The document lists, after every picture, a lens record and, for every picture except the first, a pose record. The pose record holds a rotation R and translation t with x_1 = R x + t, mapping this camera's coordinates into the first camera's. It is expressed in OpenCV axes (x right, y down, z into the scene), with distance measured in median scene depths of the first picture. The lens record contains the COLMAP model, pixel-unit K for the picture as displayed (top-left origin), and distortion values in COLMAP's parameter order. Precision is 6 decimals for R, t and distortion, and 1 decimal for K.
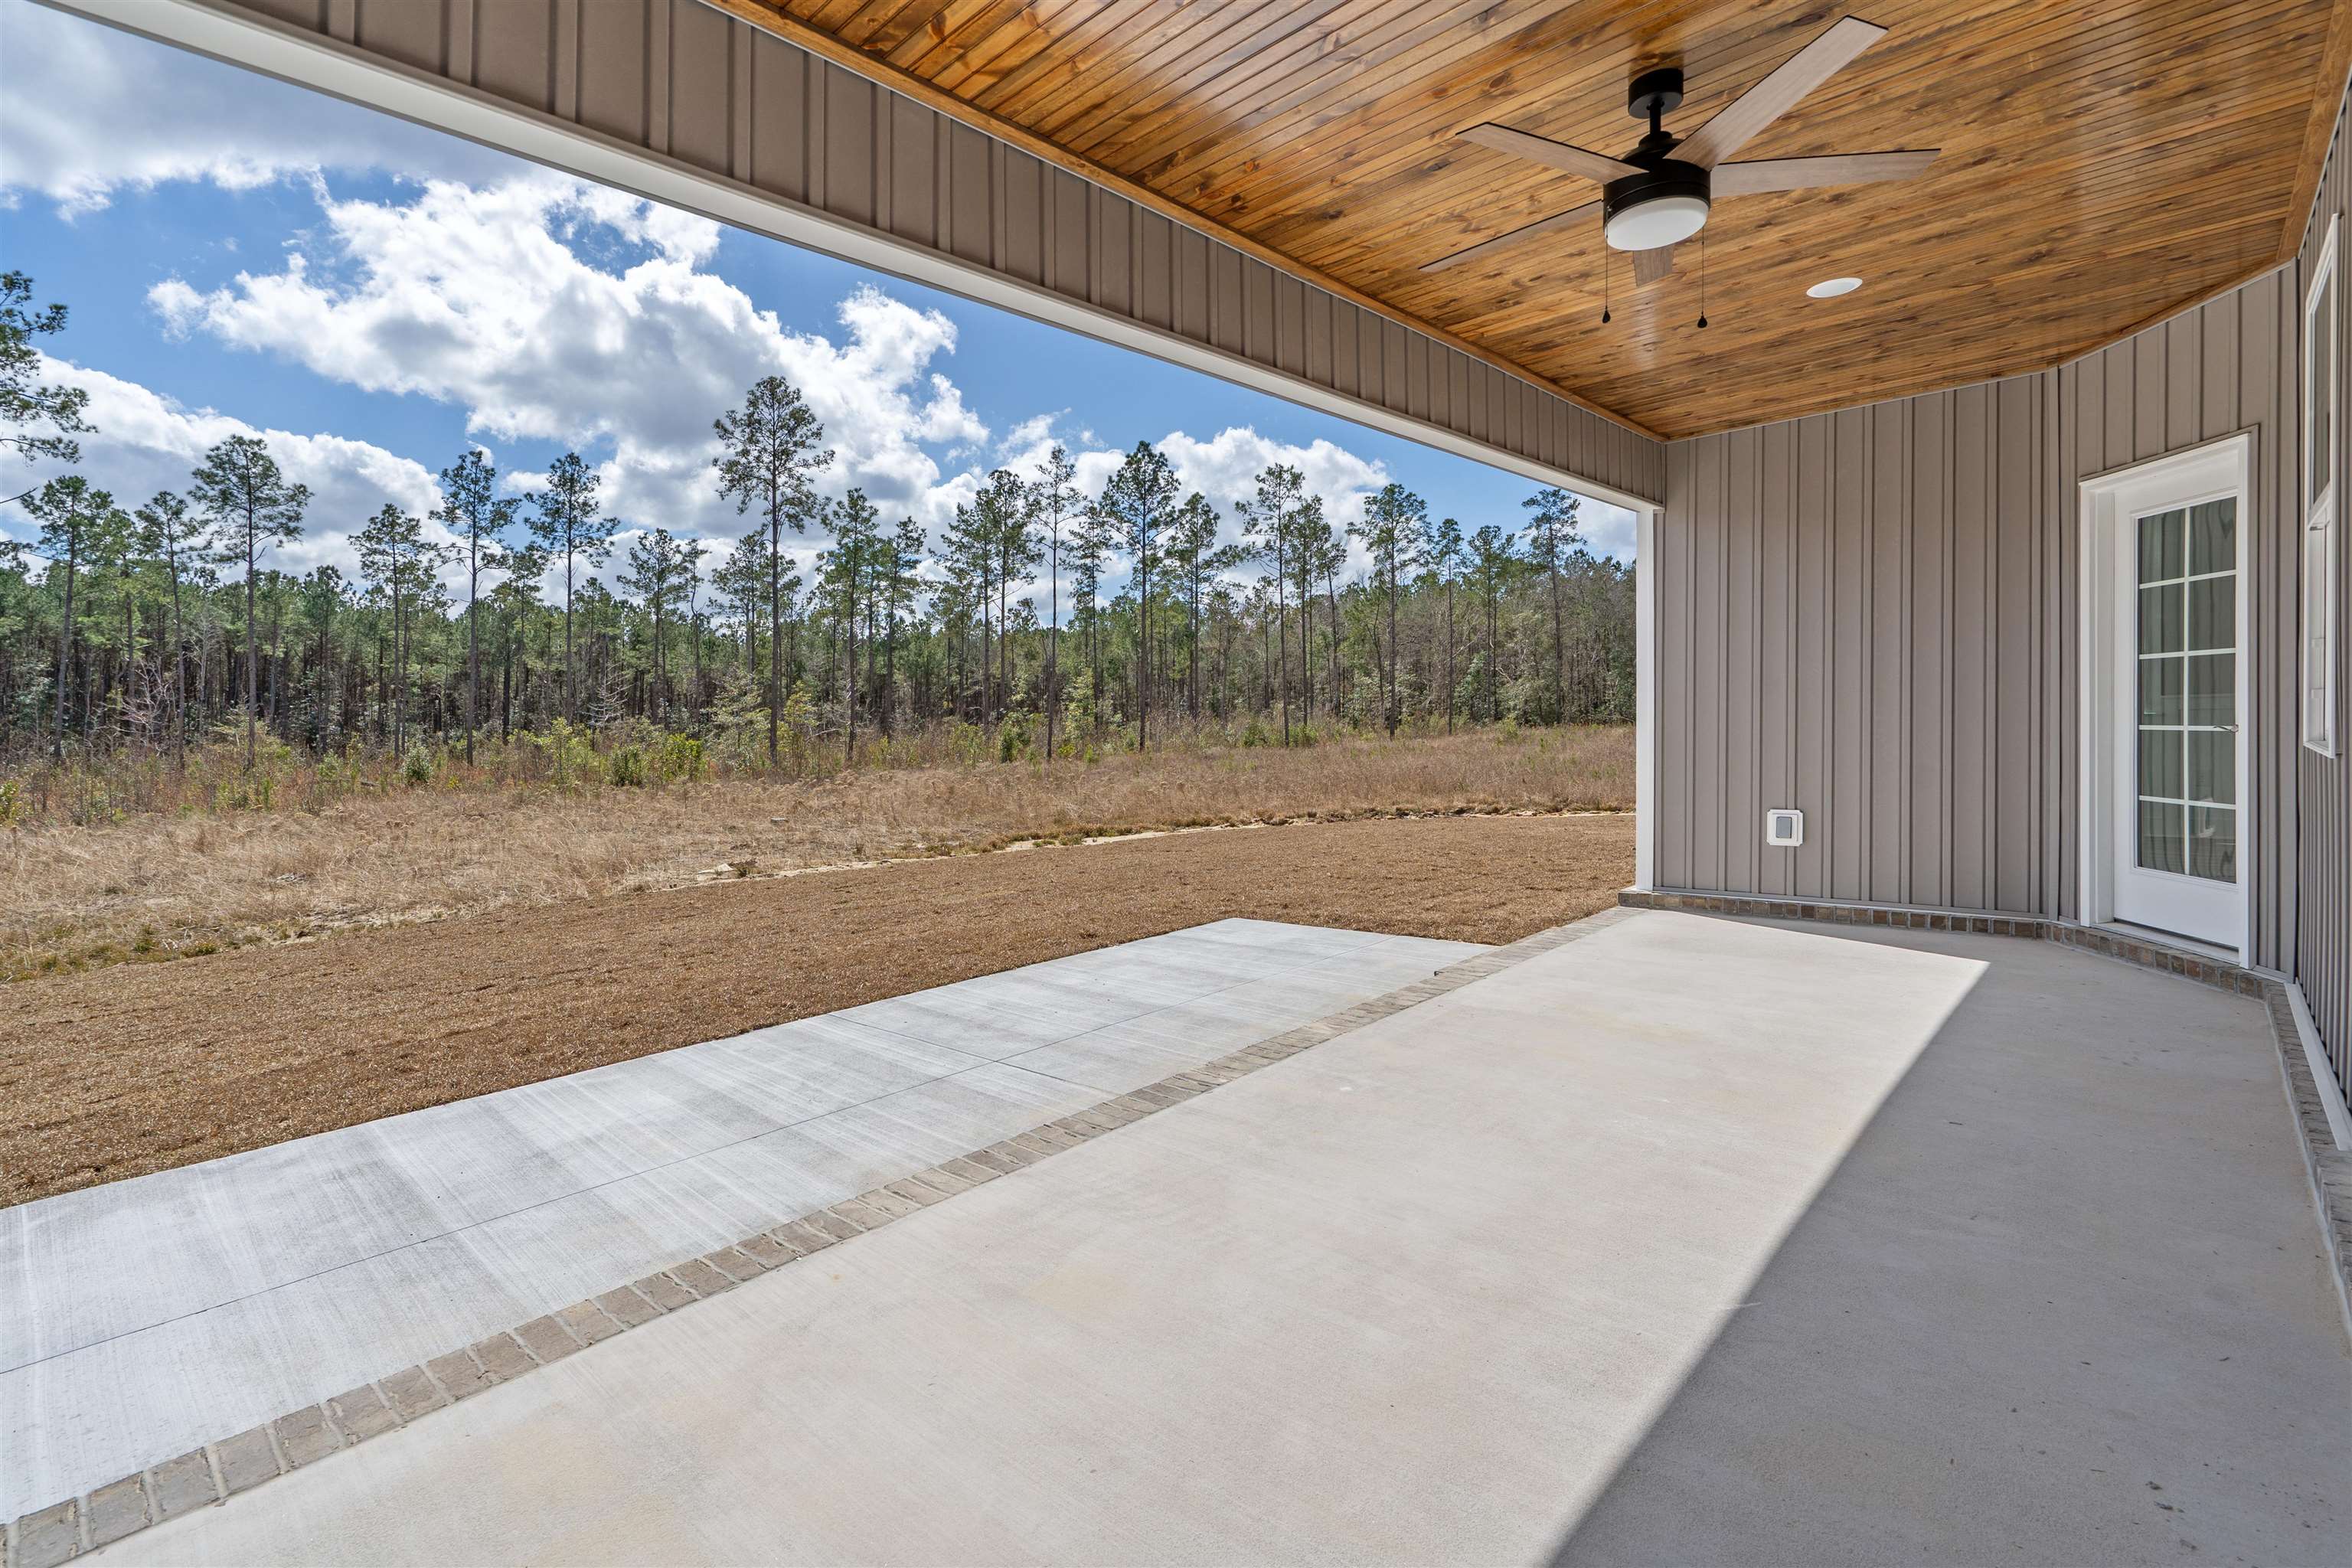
lens RADIAL K [[1100.9, 0, 1117.4], [0, 1100.9, 757.0], [0, 0, 1]] dist [-0.003255, -0.000189]
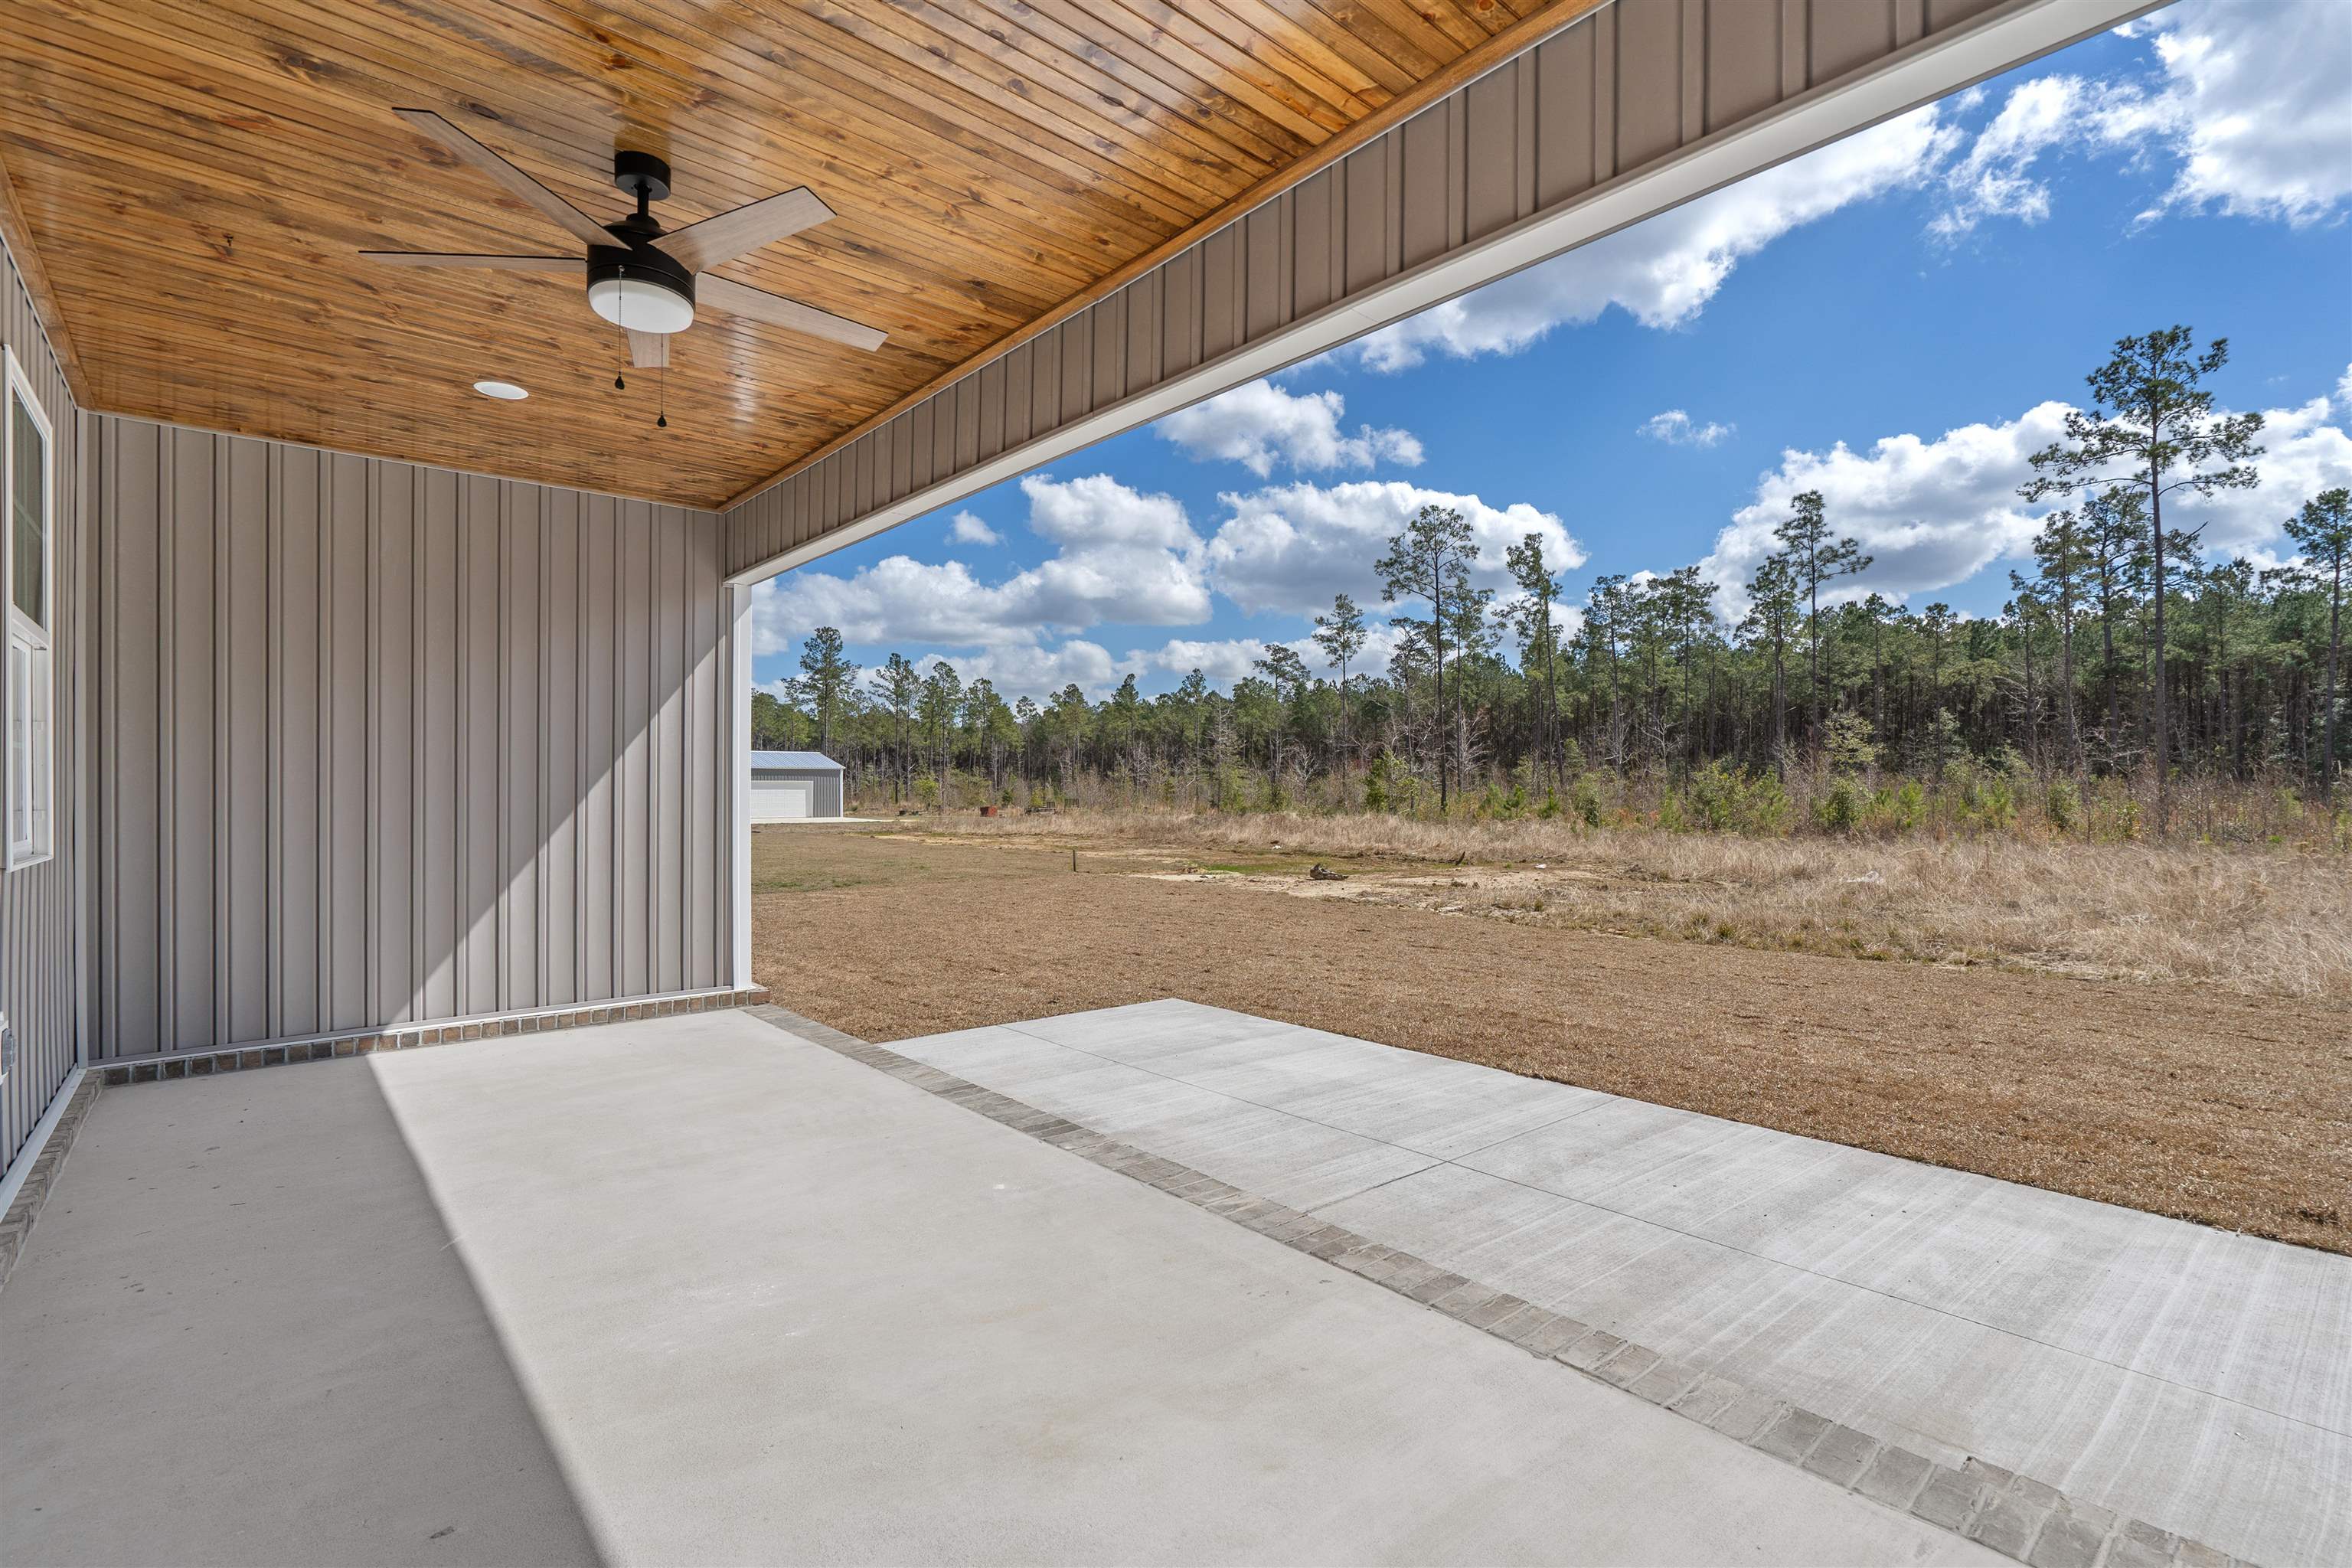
lens RADIAL K [[1064.8, 0, 1179.8], [0, 1064.8, 772.4], [0, 0, 1]] dist [-0.002367, 0.000123]
pose [[-0.077673, 0.016363, -0.996845, 0.951888], [-0.020251, 0.999633, 0.017987, -0.063310], [0.996773, 0.021584, -0.077313, 1.052621]]
